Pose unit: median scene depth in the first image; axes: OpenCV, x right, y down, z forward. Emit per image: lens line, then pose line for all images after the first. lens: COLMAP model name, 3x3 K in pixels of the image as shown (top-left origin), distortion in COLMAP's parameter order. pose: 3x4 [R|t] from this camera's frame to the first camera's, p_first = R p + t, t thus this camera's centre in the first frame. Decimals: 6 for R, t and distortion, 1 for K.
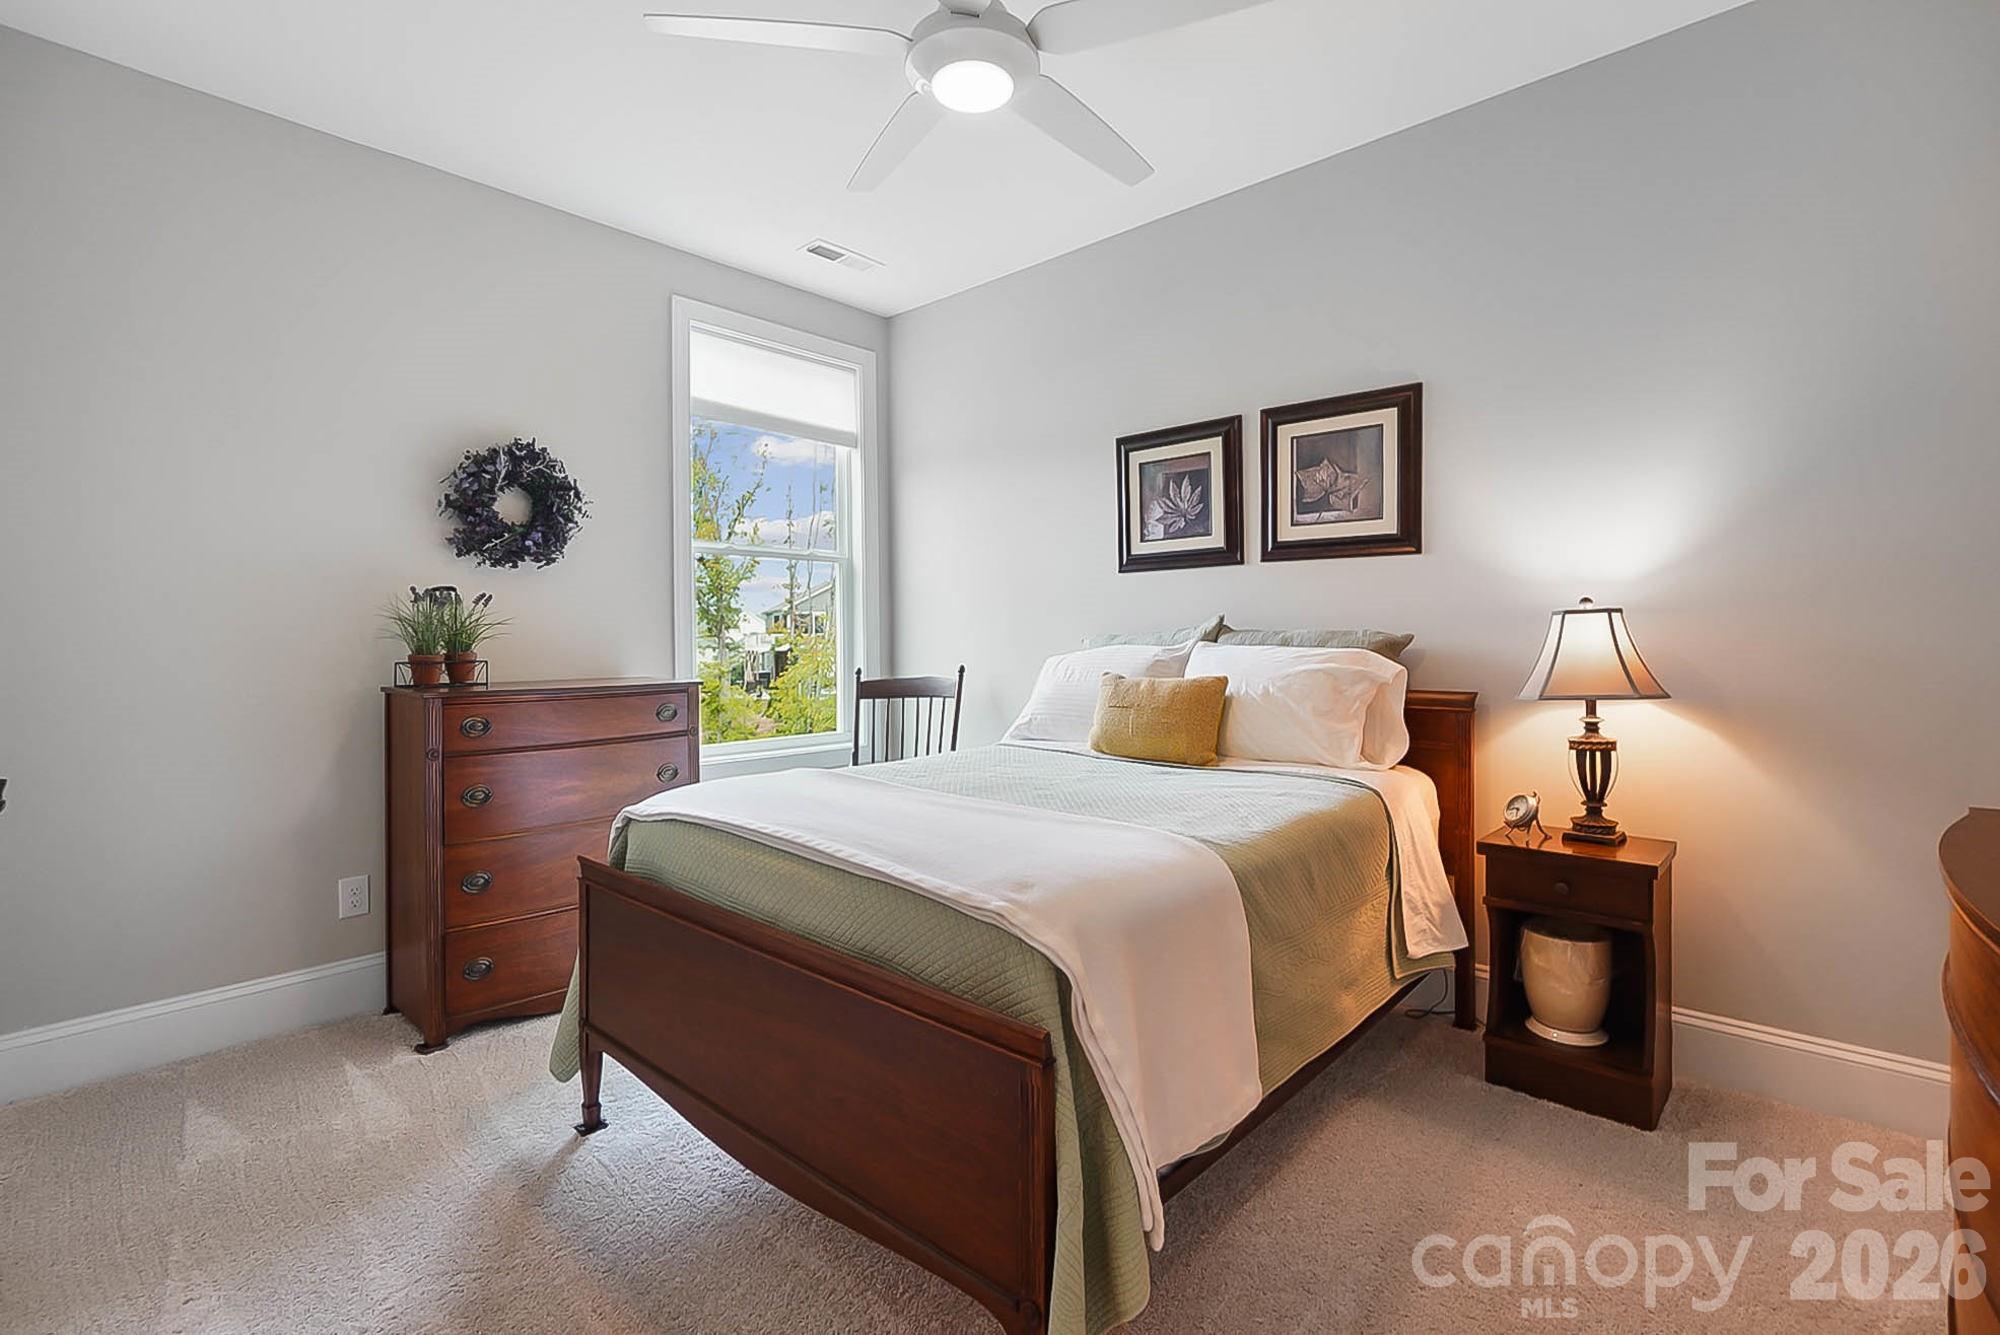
lens RADIAL K [[898.2, 0, 997.1], [0, 898.2, 635.4], [0, 0, 1]] dist [-0.000040, -0.000023]
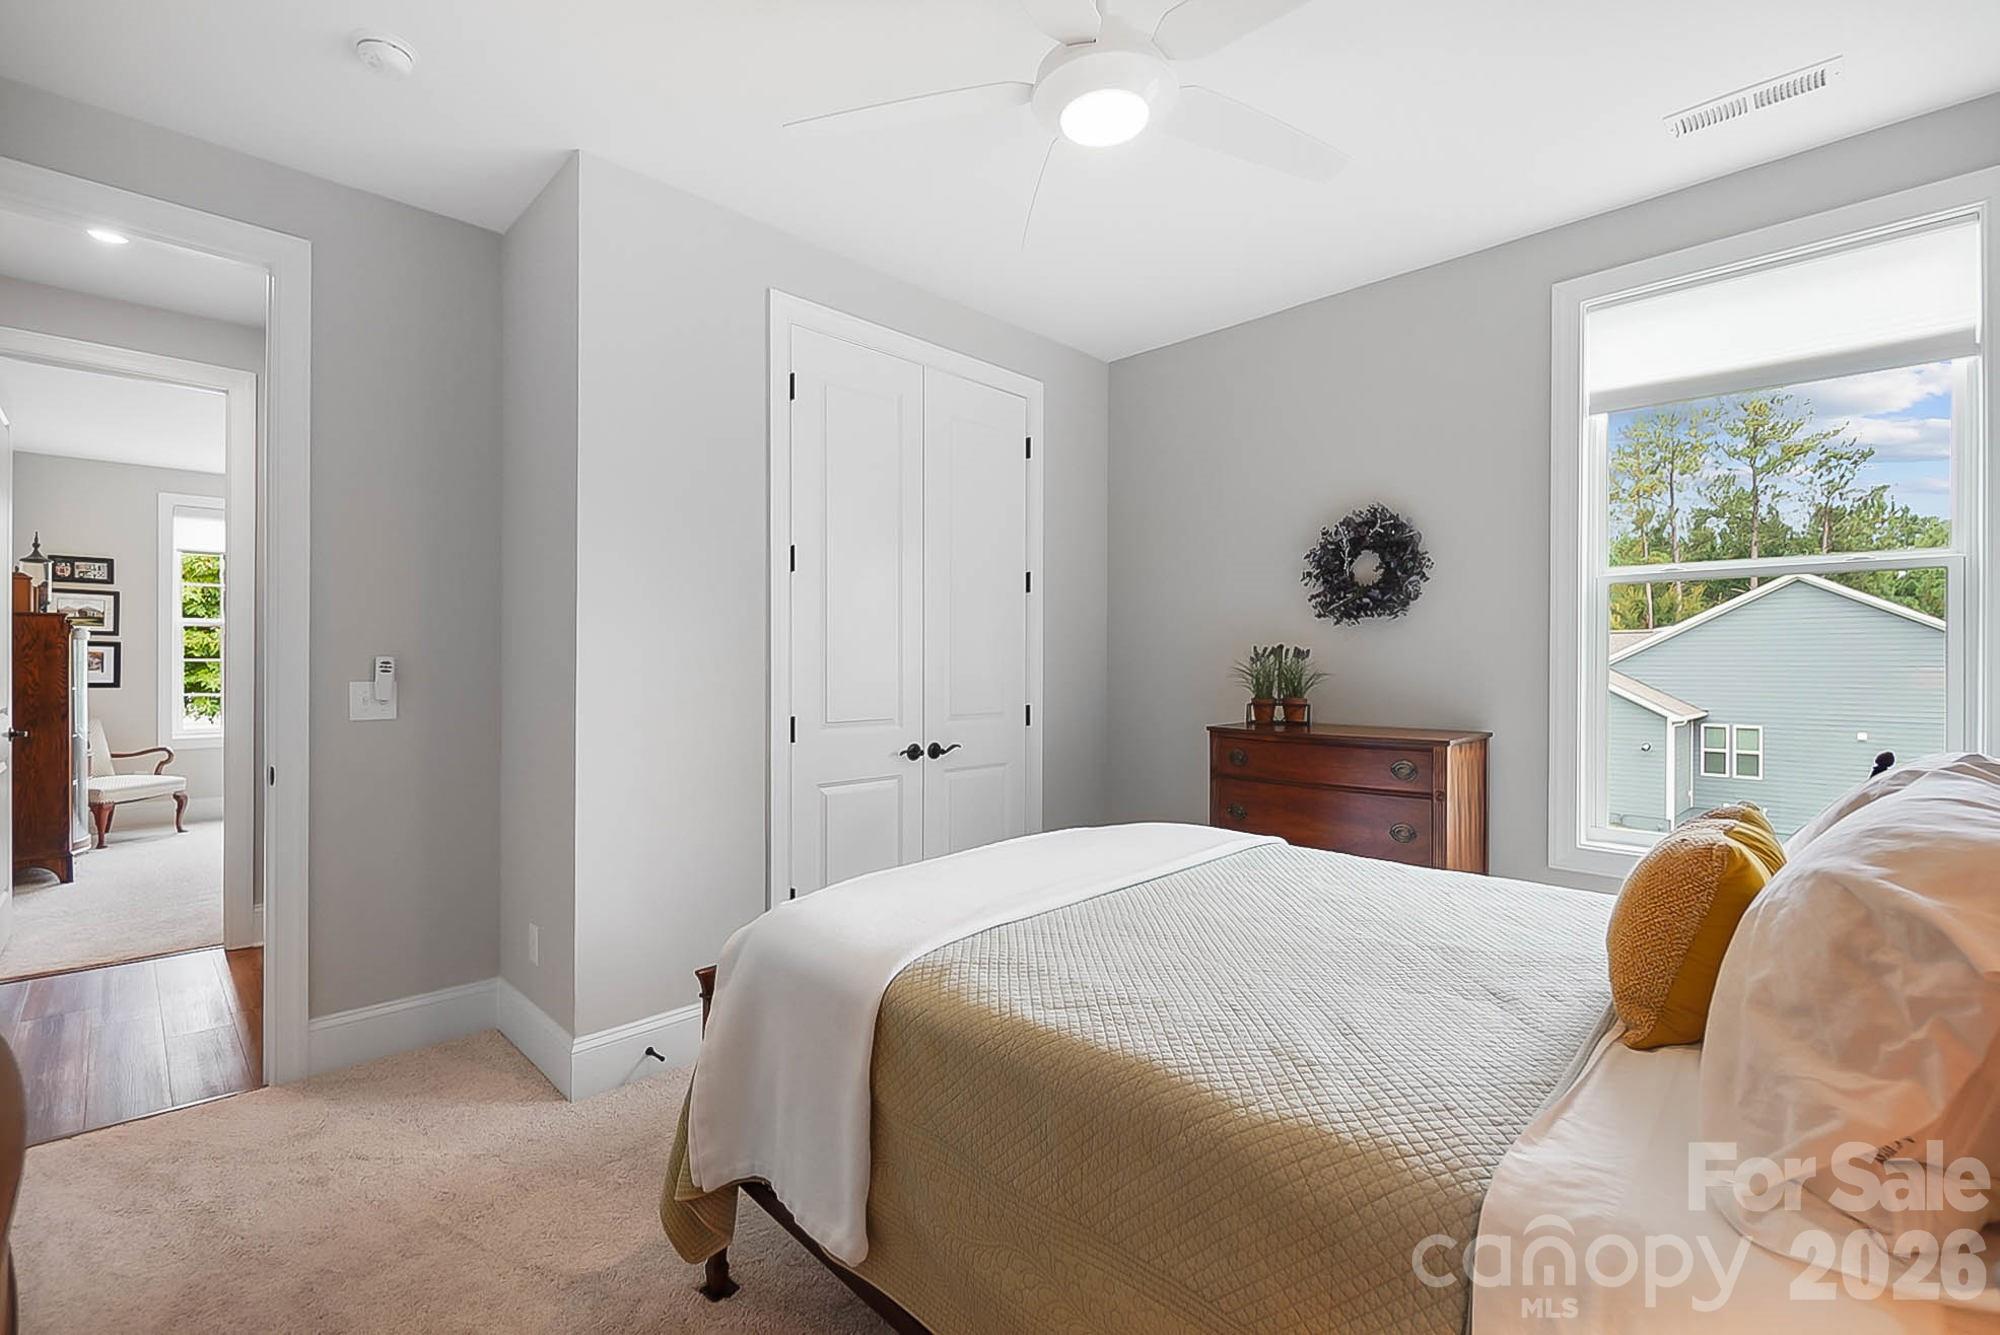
lens RADIAL K [[877.3, 0, 991.1], [0, 877.3, 659.5], [0, 0, 1]] dist [-0.000418, -0.000132]
pose [[-0.052096, 0.003062, -0.998637, 0.583011], [-0.002488, 0.999992, 0.003196, -0.033656], [0.998639, 0.002651, -0.052088, 0.611679]]
